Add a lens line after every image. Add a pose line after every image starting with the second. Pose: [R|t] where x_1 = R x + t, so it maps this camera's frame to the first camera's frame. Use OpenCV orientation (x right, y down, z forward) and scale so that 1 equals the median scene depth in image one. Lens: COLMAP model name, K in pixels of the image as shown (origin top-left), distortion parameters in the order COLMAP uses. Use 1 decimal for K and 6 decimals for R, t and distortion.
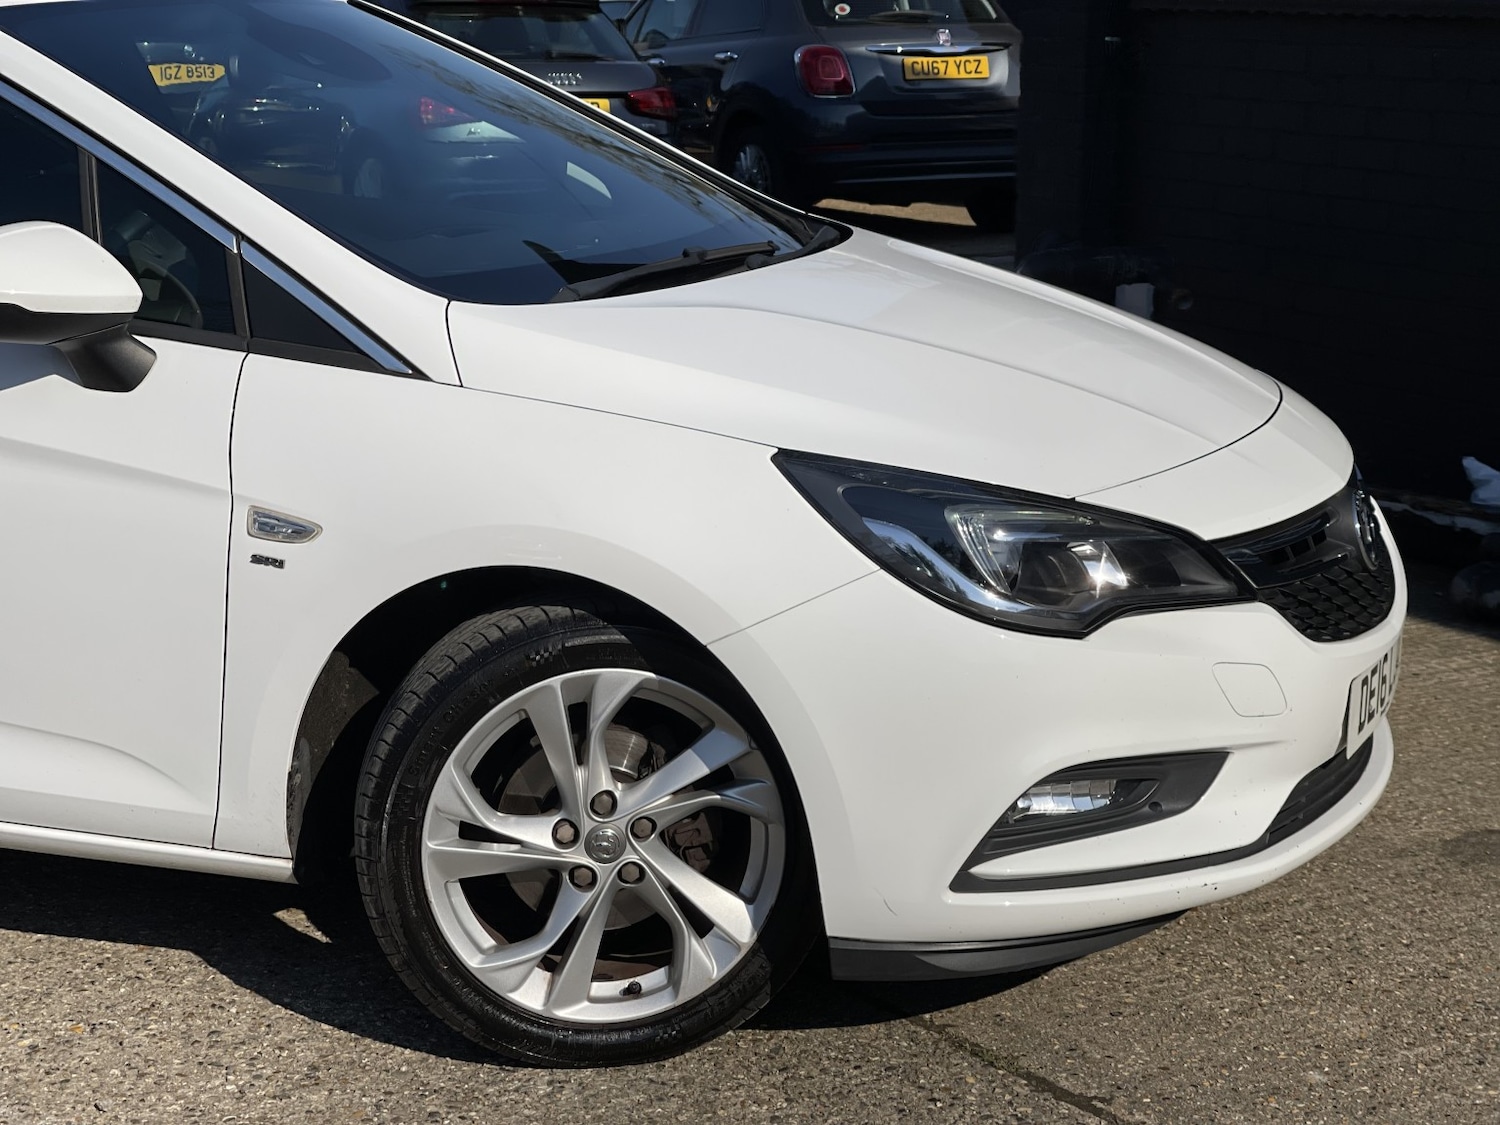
lens RADIAL K [[2721.6, 0, 757.3], [0, 2721.6, 572.5], [0, 0, 1]] dist [0.216269, 0.000000]
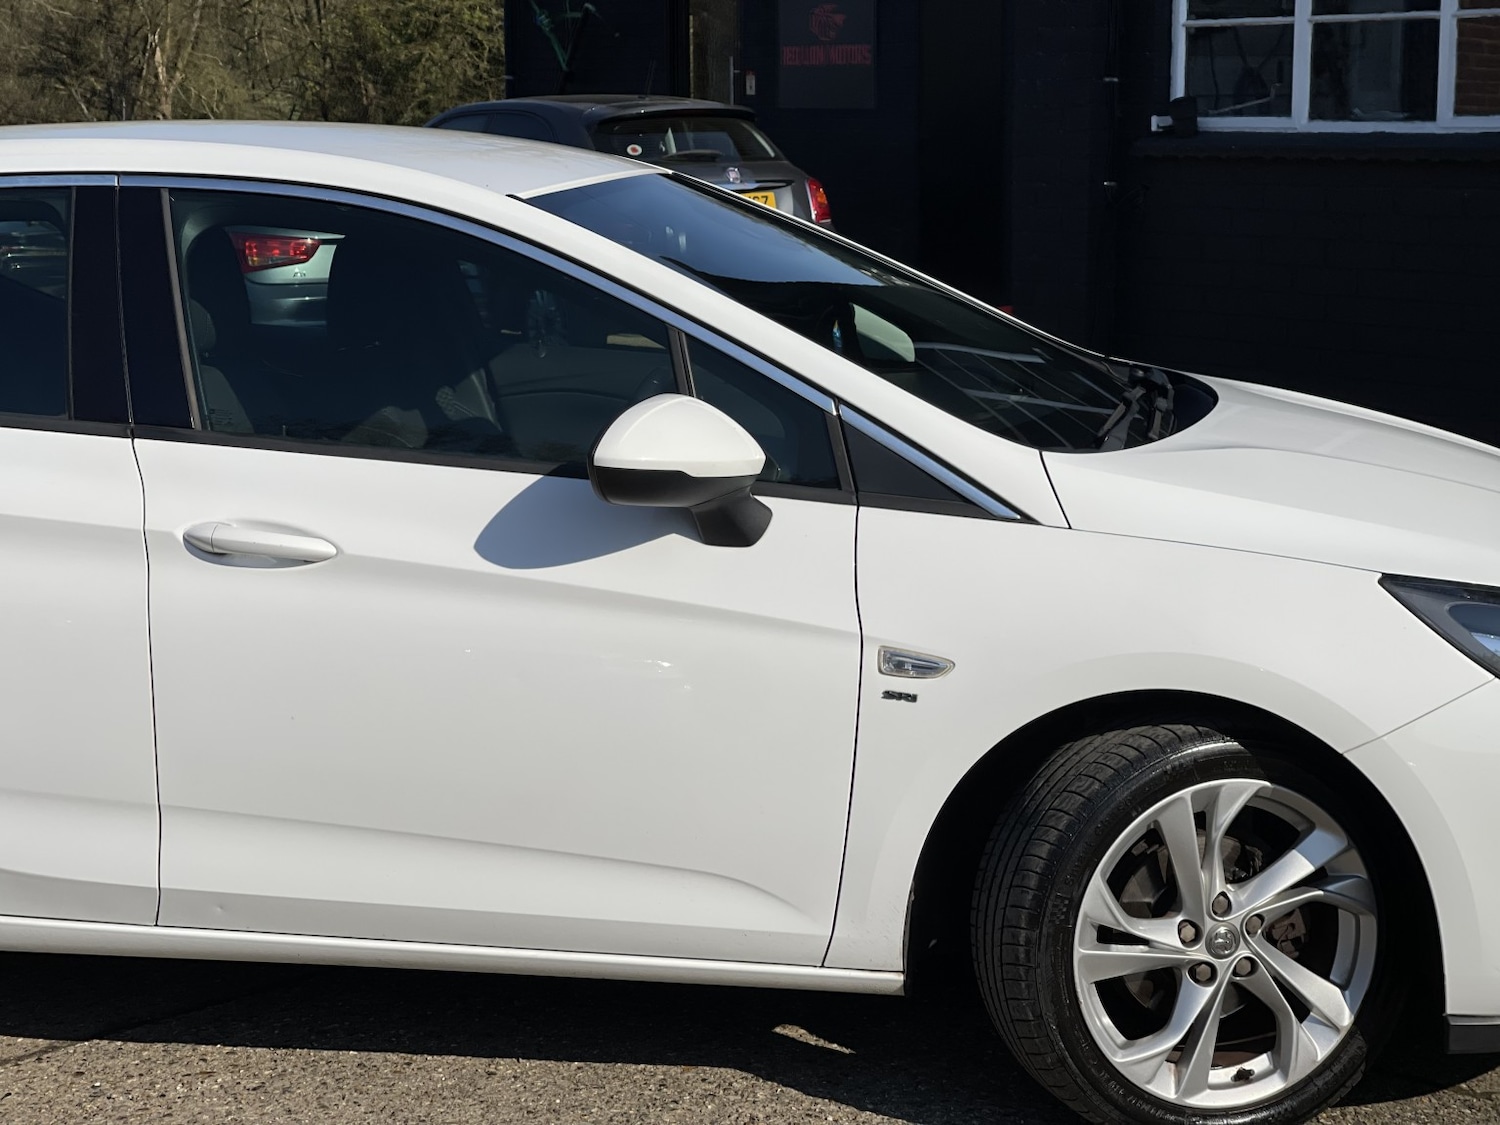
lens RADIAL K [[2721.6, 0, 755.2], [0, 2721.6, 580.9], [0, 0, 1]] dist [0.216269, 0.000000]
pose [[0.985395, -0.041302, 0.165201, -0.411403], [0.048020, 0.998165, -0.036880, -0.012588], [-0.163375, 0.044274, 0.985570, -0.058015]]
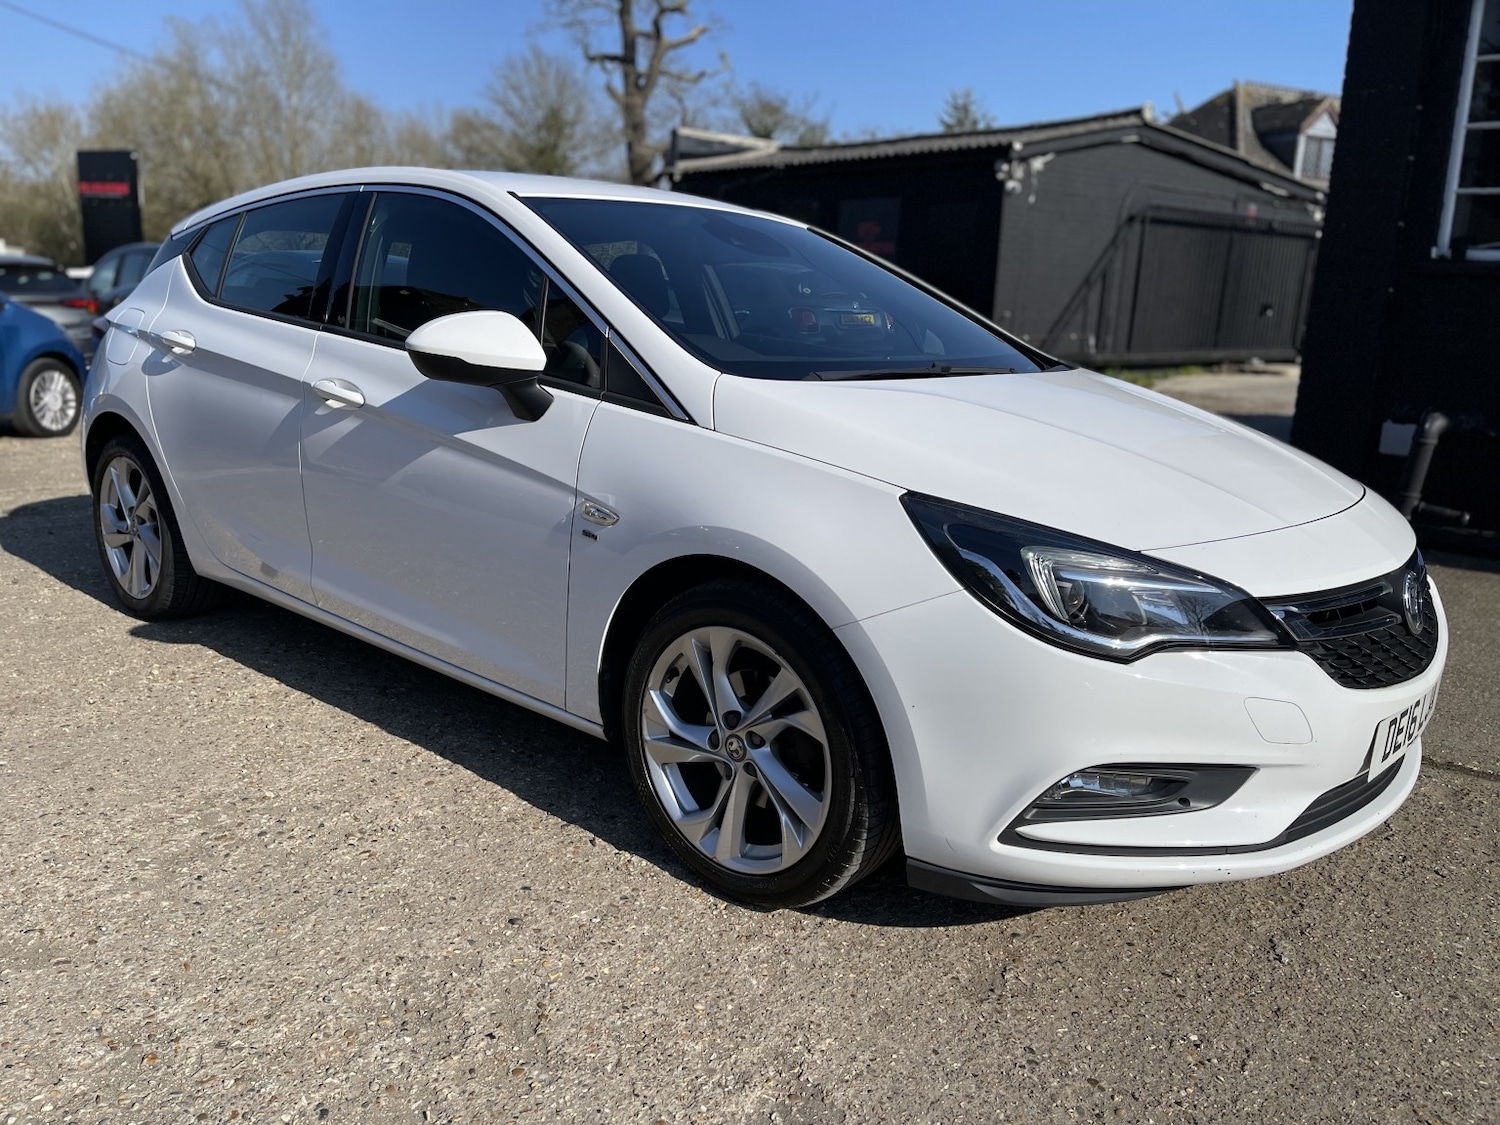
lens RADIAL K [[1140.2, 0, 764.1], [0, 1140.2, 559.6], [0, 0, 1]] dist [0.047236, -0.040502]
pose [[0.934895, 0.111105, -0.337086, 0.129194], [-0.108502, 0.993740, 0.026616, -0.018174], [0.337933, 0.011692, 0.941097, 0.431710]]
